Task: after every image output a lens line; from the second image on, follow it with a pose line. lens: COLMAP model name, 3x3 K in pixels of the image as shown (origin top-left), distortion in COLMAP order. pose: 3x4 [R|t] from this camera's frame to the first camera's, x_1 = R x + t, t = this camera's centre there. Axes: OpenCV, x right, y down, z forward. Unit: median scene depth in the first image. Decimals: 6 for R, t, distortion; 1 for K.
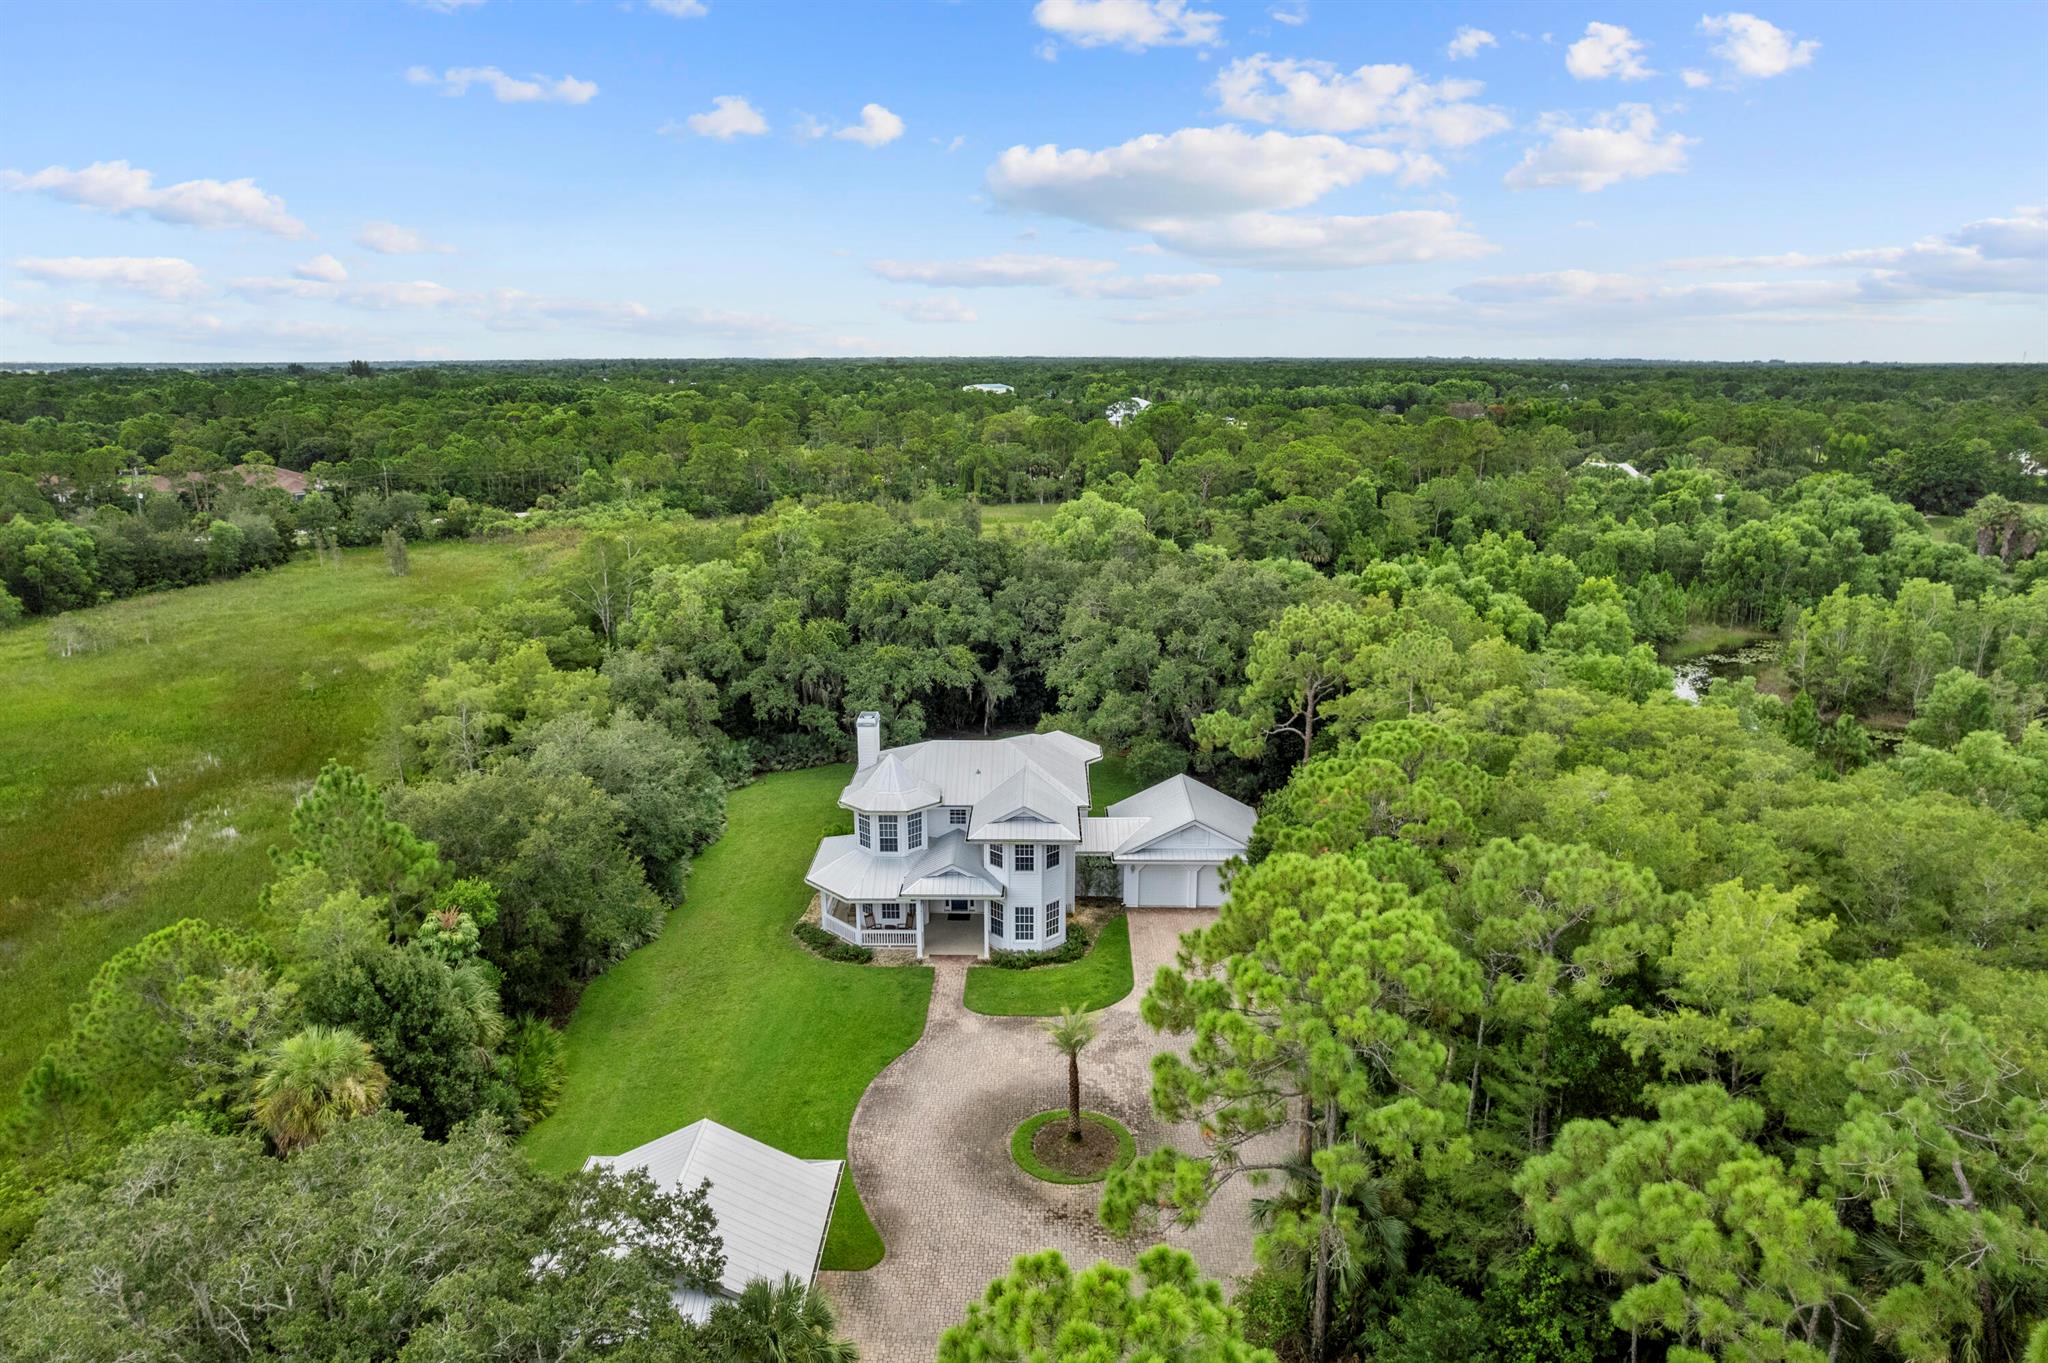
lens RADIAL K [[1317.2, 0, 1024.0], [0, 1317.2, 681.5], [0, 0, 1]] dist [-0.033195, 0.003321]
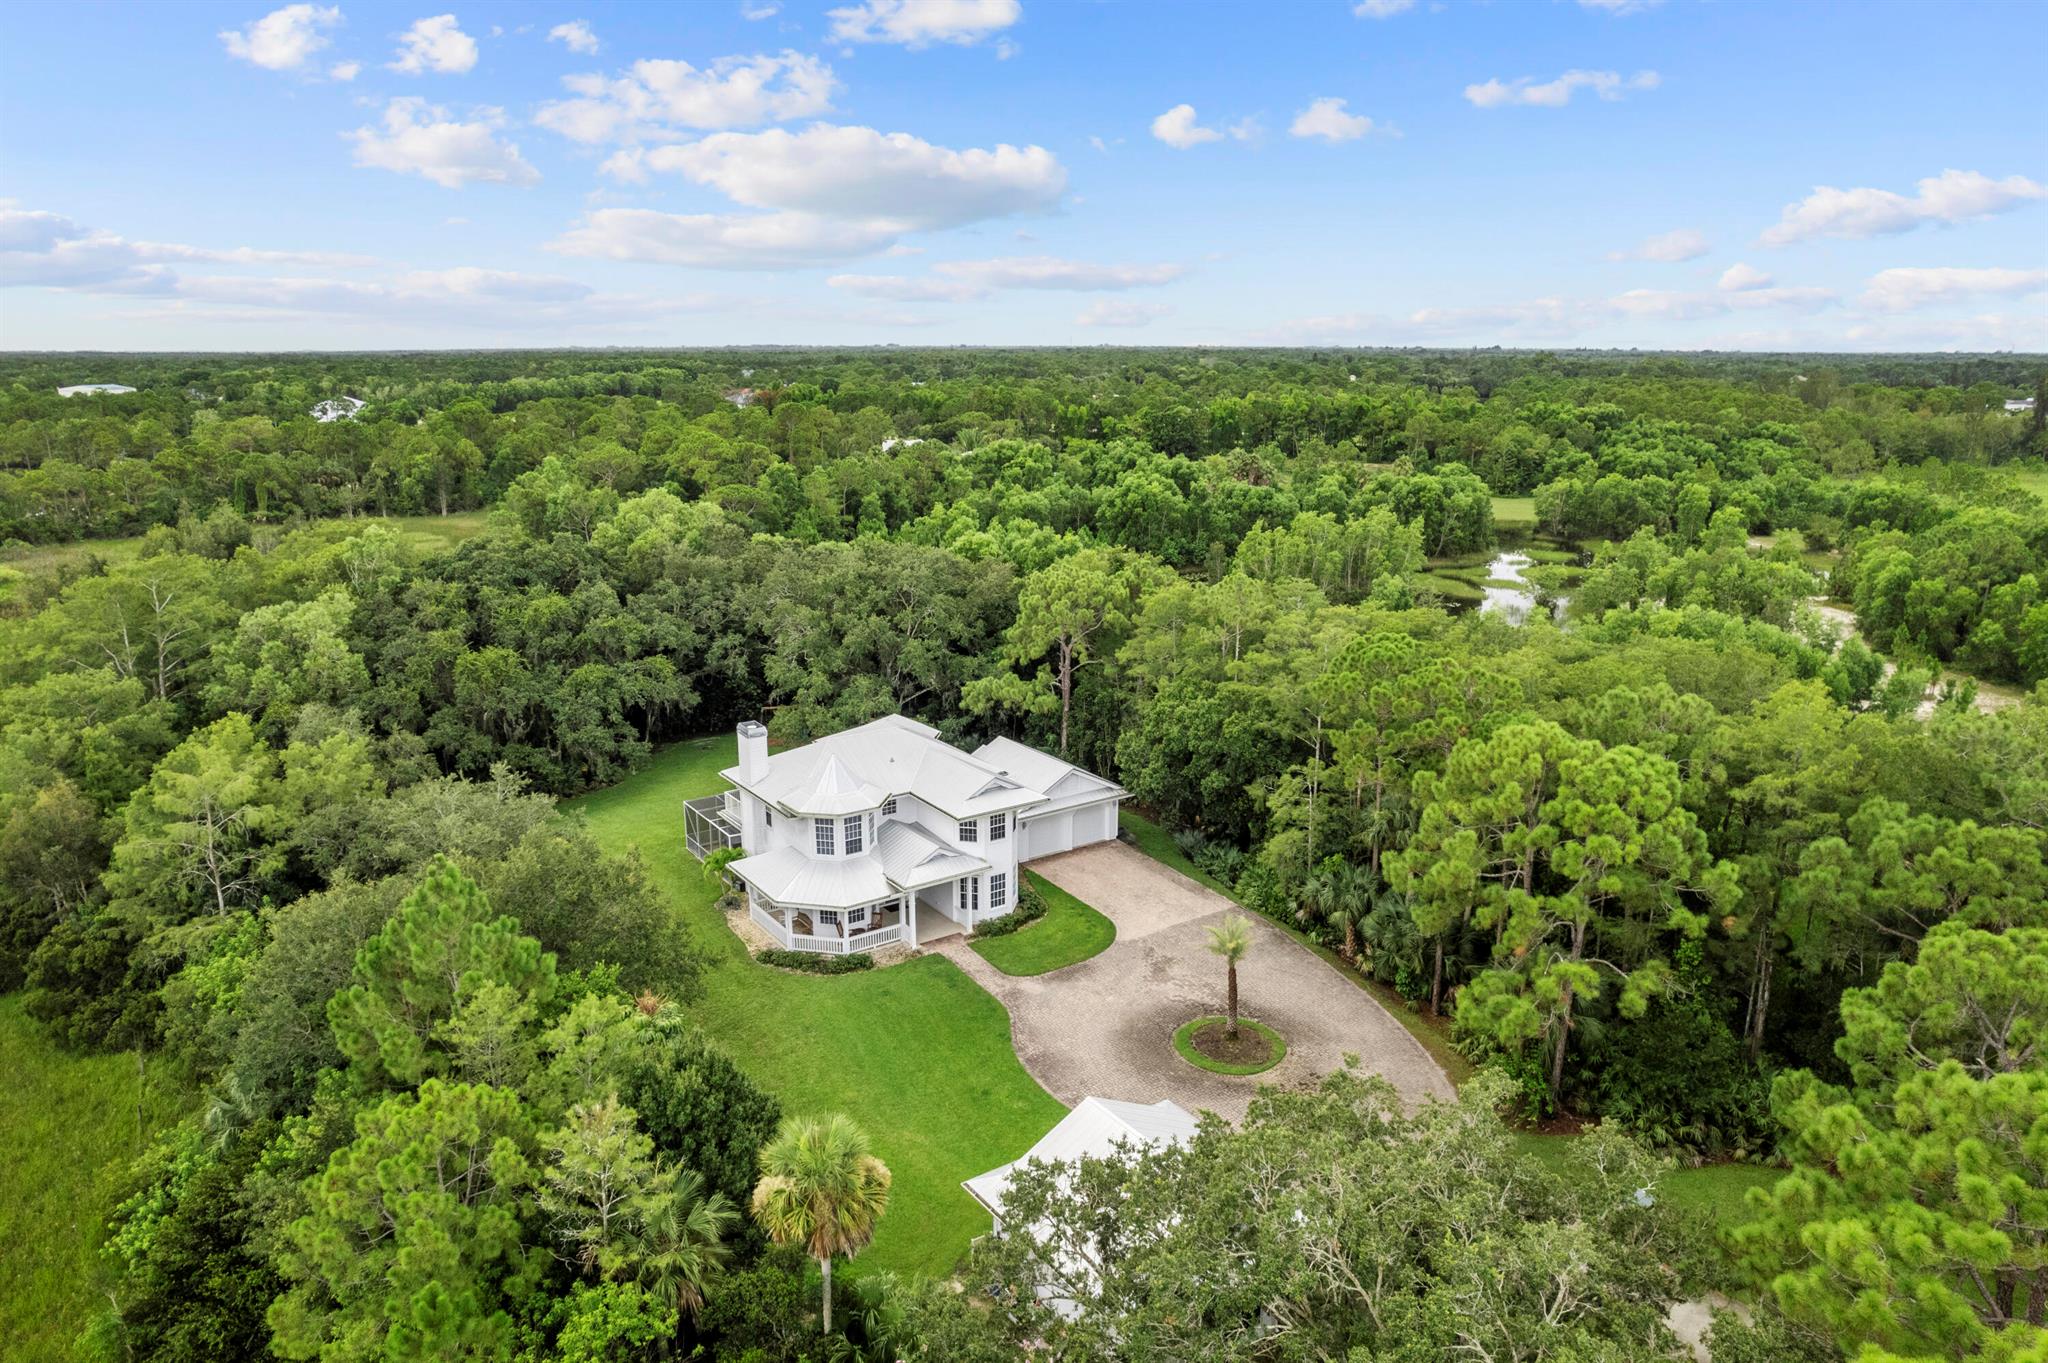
lens RADIAL K [[1317.2, 0, 1024.0], [0, 1317.2, 681.5], [0, 0, 1]] dist [-0.033195, 0.003321]
pose [[0.812201, -0.144977, 0.565076, -0.545238], [0.140947, 0.988699, 0.051075, -0.030002], [-0.566094, 0.038162, 0.823457, 0.122147]]
